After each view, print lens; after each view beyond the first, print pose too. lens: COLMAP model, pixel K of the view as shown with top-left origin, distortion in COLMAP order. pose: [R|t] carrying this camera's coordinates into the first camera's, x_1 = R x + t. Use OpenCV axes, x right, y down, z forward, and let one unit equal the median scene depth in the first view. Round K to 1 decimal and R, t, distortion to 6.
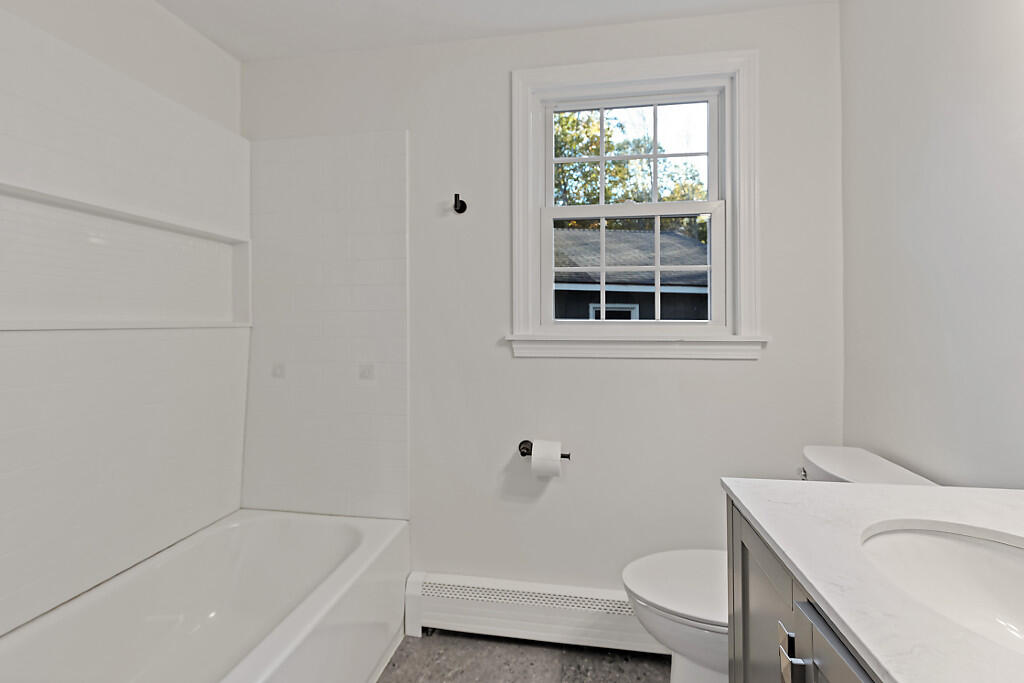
lens RADIAL K [[471.3, 0, 513.2], [0, 471.3, 312.5], [0, 0, 1]] dist [0.015025, -0.000281]
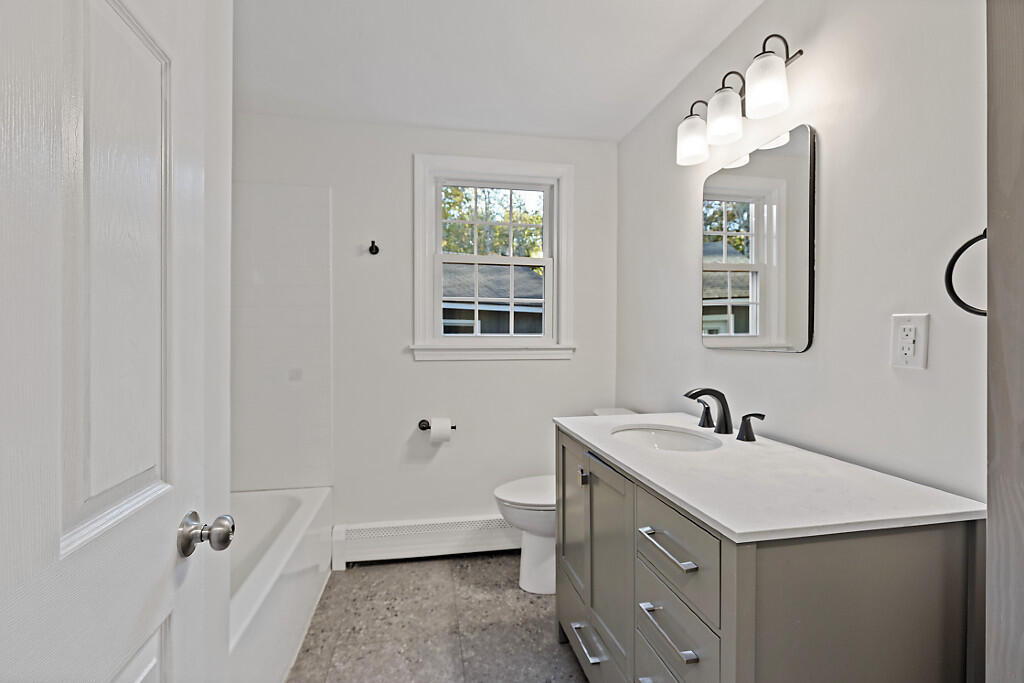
lens RADIAL K [[466.0, 0, 504.9], [0, 466.0, 342.9], [0, 0, 1]] dist [-0.001713, -0.000356]
pose [[0.942104, -0.008166, 0.335222, -0.210150], [-0.004503, 0.999305, 0.036999, -0.010688], [-0.335291, -0.036366, 0.941412, -0.382700]]
